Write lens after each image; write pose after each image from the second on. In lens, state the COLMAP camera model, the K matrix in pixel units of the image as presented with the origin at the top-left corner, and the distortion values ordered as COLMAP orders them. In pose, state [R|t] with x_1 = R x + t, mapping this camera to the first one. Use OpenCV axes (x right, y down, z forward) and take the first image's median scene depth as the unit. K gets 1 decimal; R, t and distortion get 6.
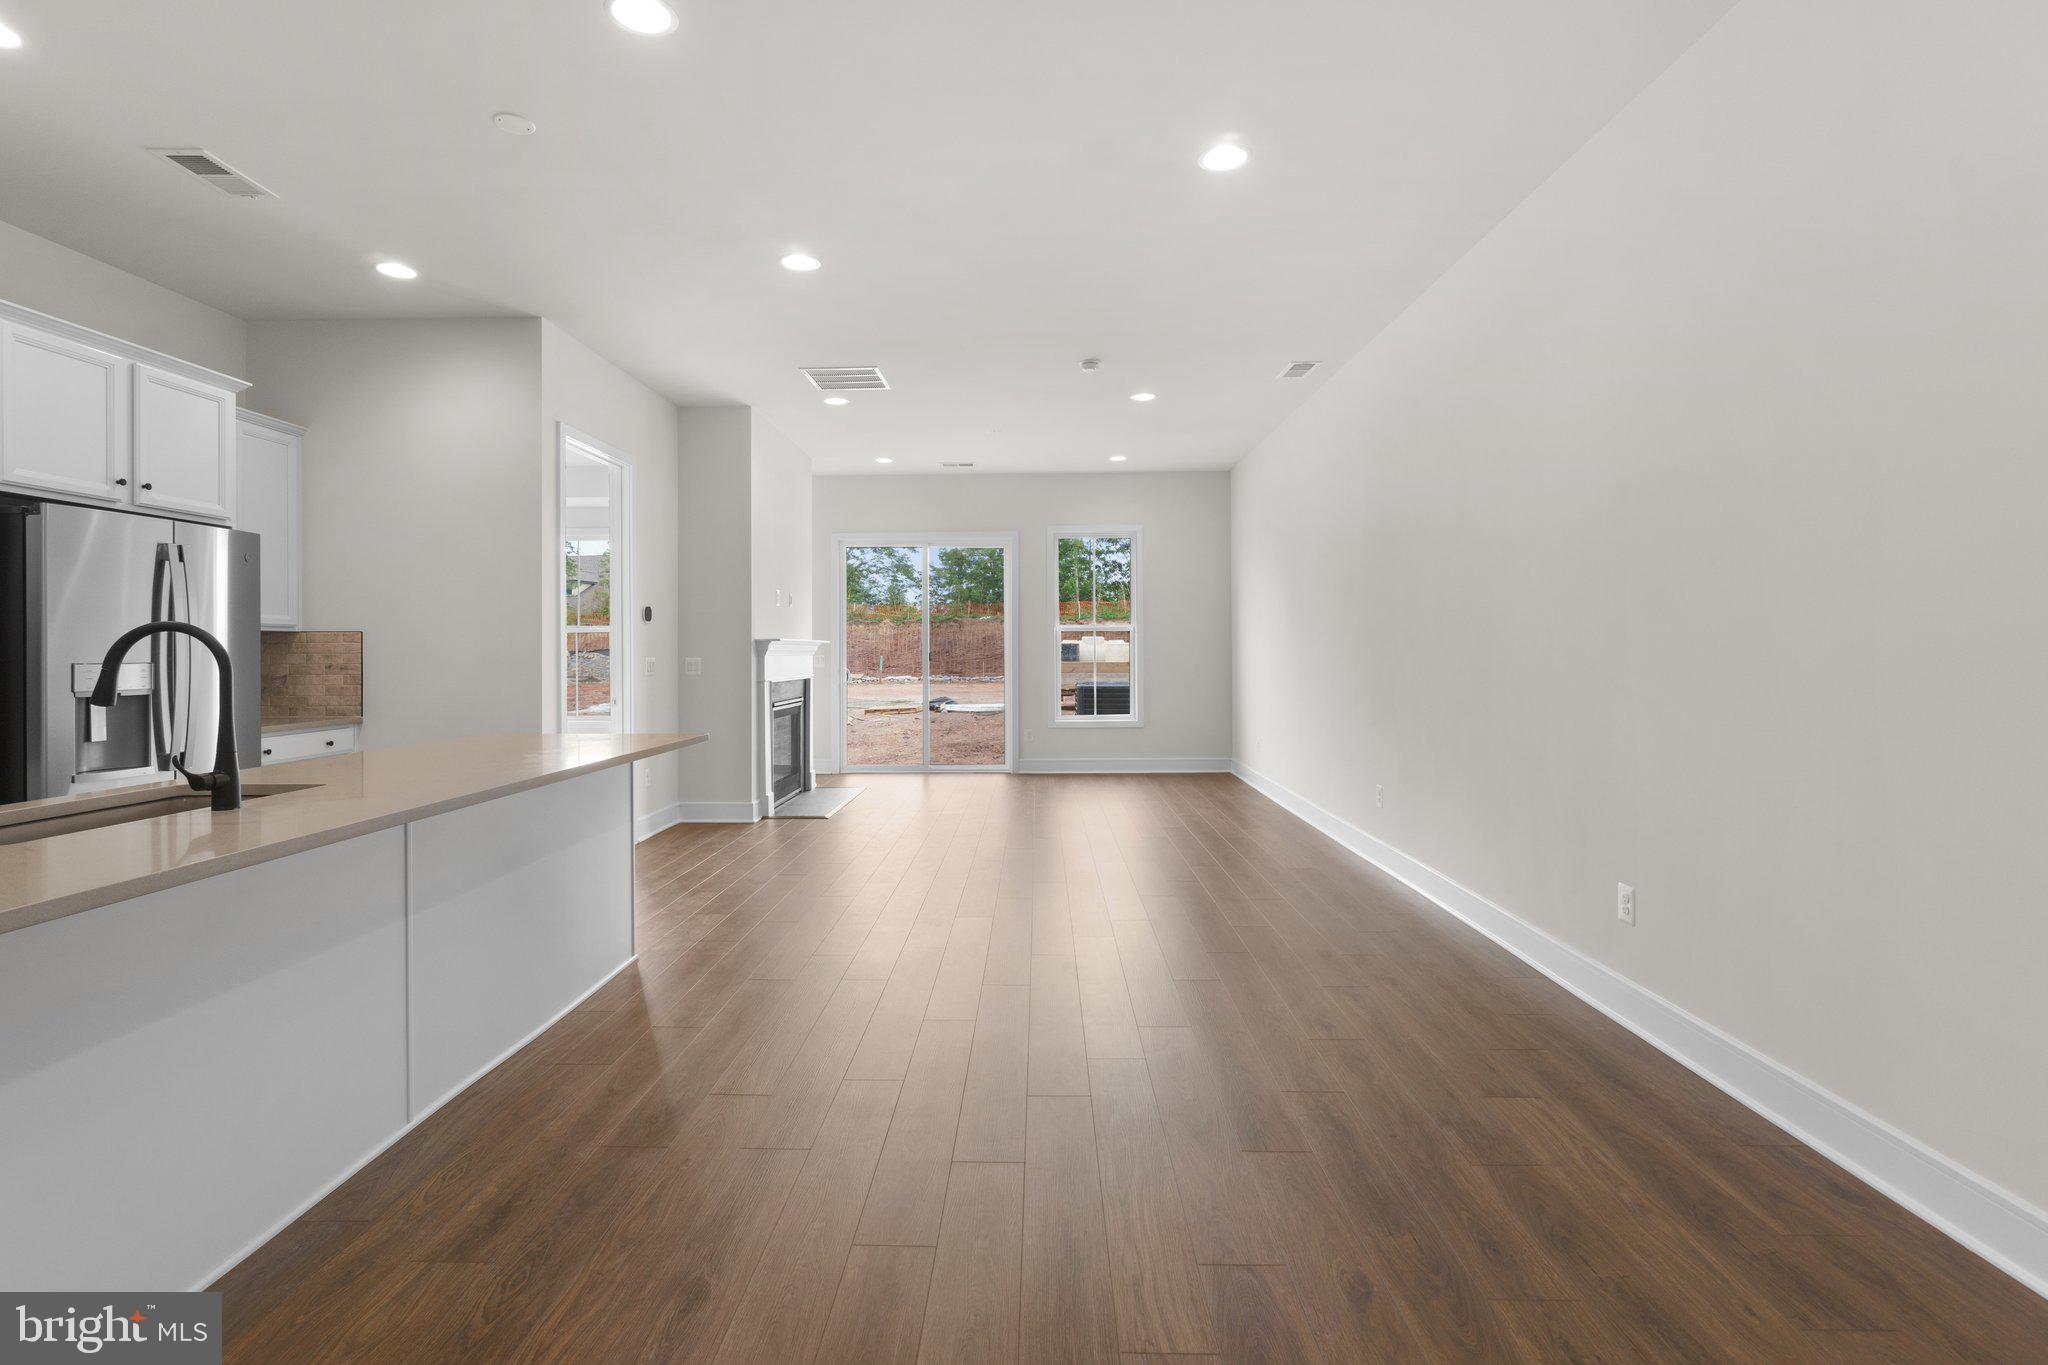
lens RADIAL K [[945.0, 0, 1019.9], [0, 945.0, 648.4], [0, 0, 1]] dist [-0.022401, 0.008177]
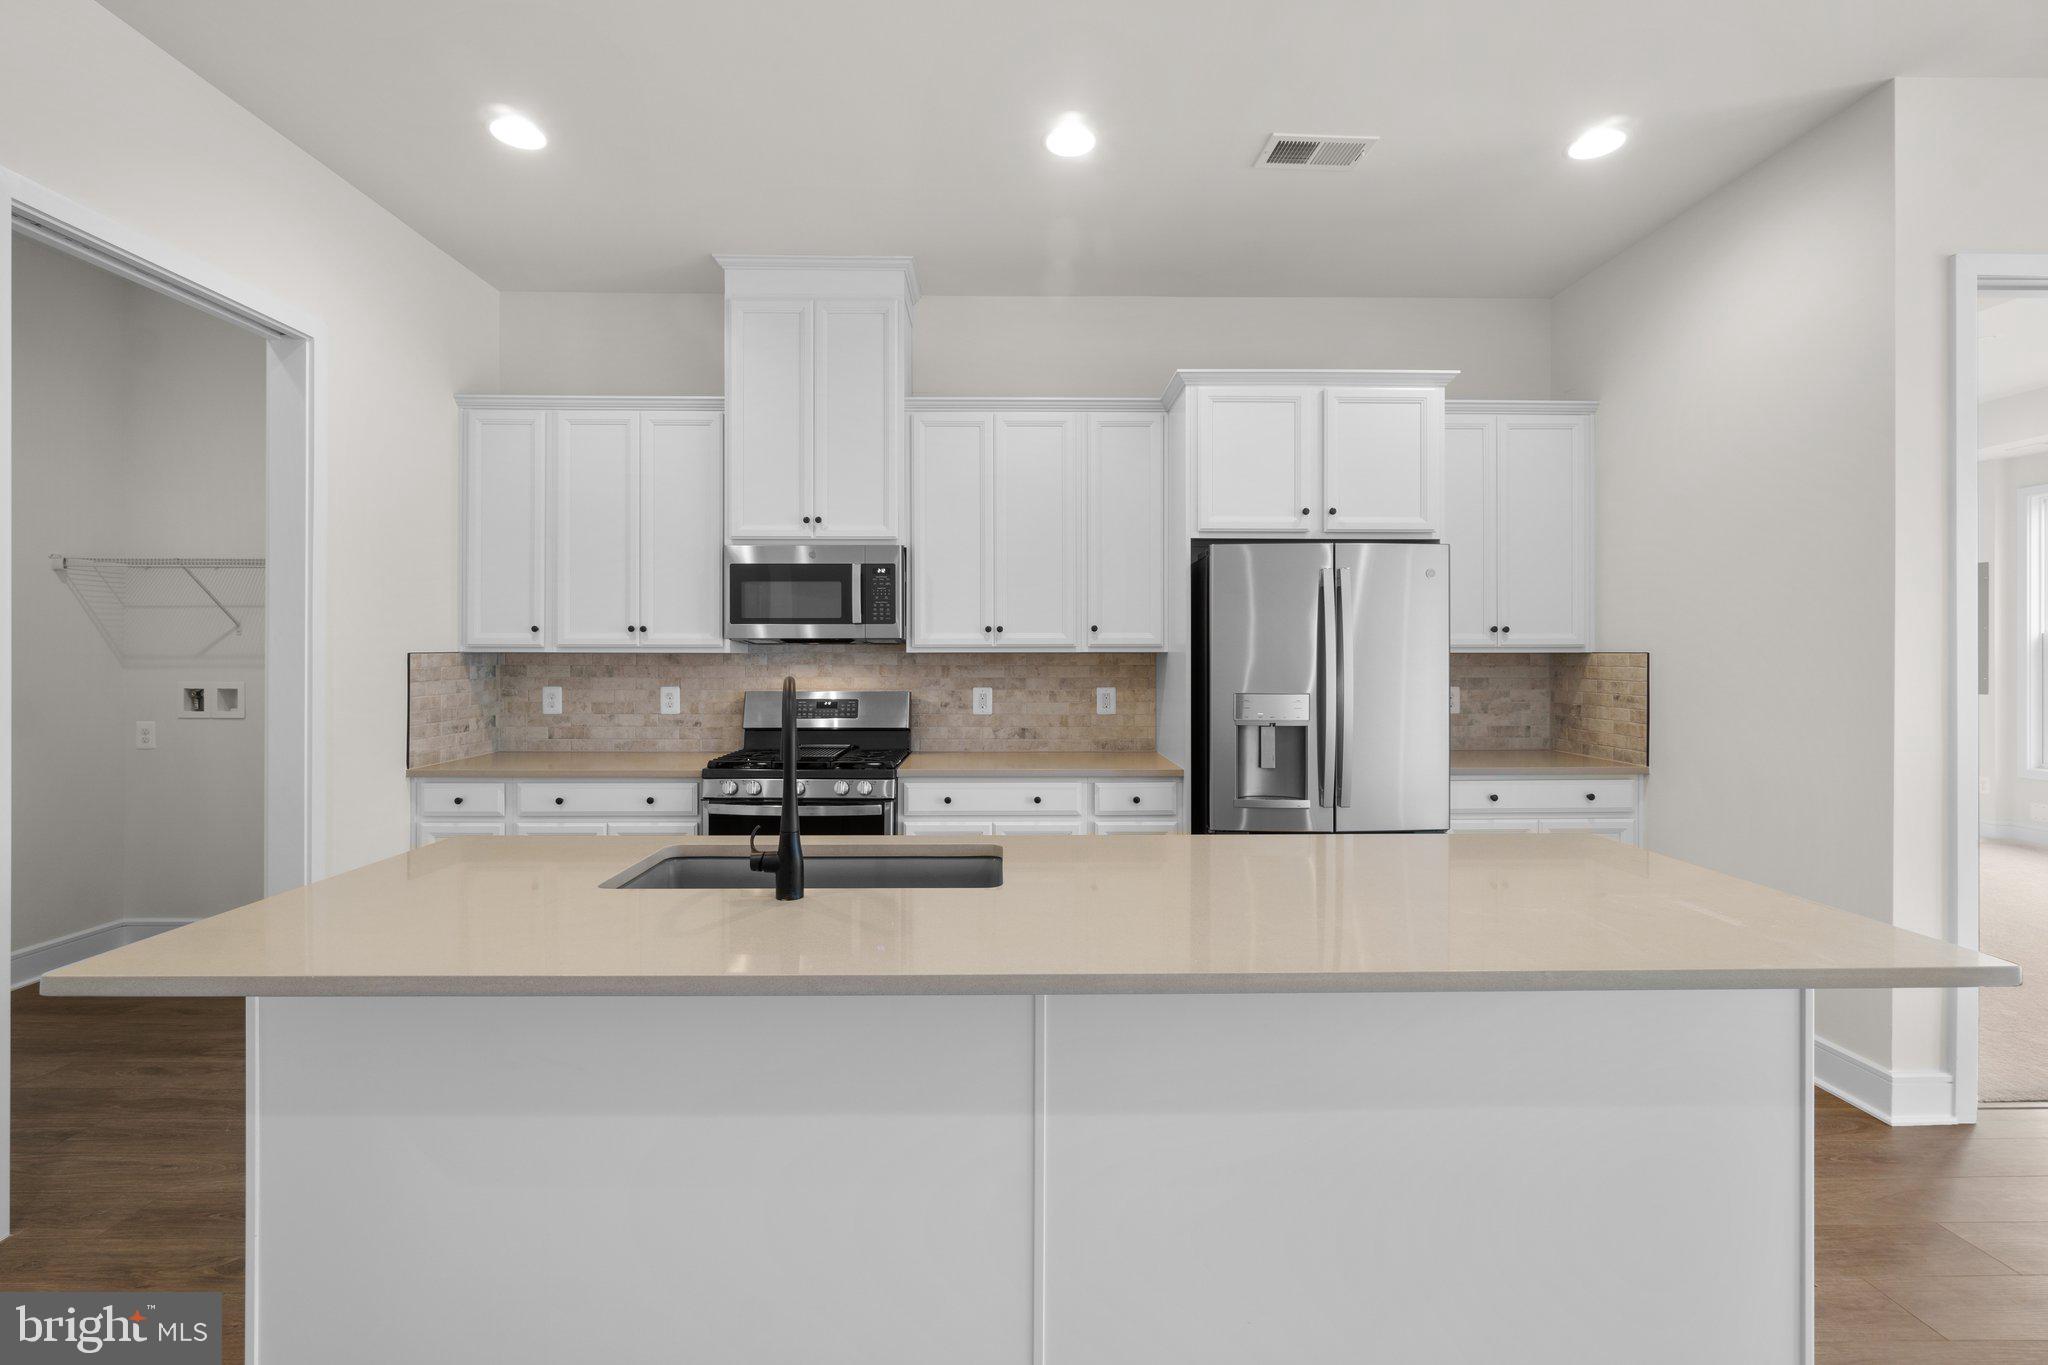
lens RADIAL K [[890.0, 0, 1033.9], [0, 890.0, 655.3], [0, 0, 1]] dist [-0.003058, -0.000225]
pose [[0.038717, 0.006155, -0.999231, -0.009857], [0.003440, 0.999974, 0.006293, -0.017942], [0.999244, -0.003681, 0.038695, 0.390021]]
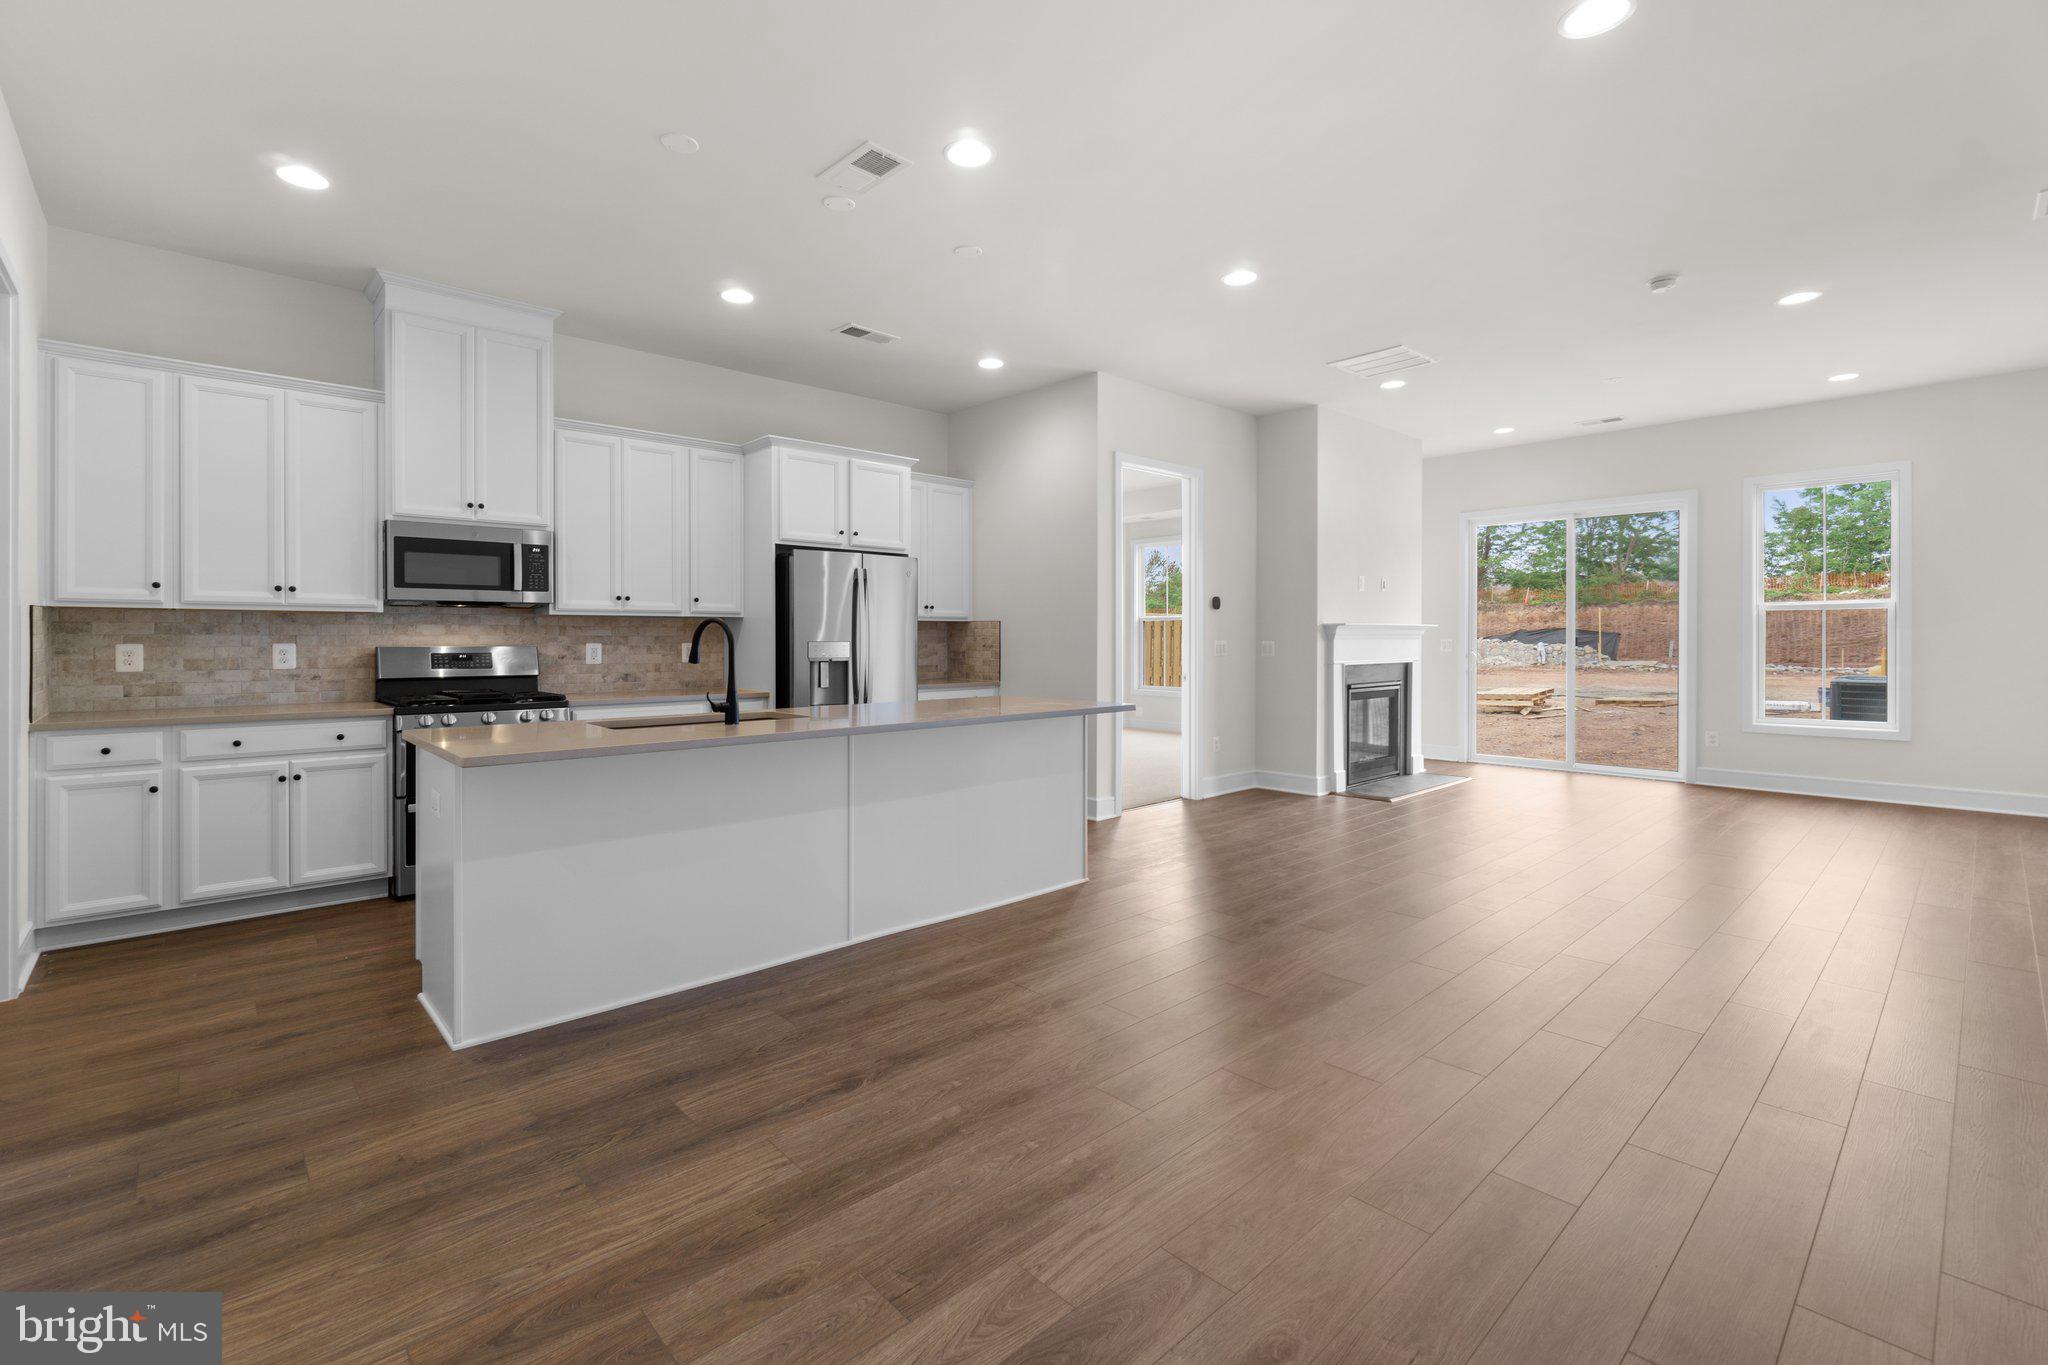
lens RADIAL K [[902.4, 0, 1038.0], [0, 902.4, 638.8], [0, 0, 1]] dist [0.000759, 0.000120]
pose [[0.699292, 0.006506, -0.714806, 0.250473], [-0.000655, 0.999964, 0.008461, -0.001644], [0.714835, -0.005448, 0.699271, 0.073106]]
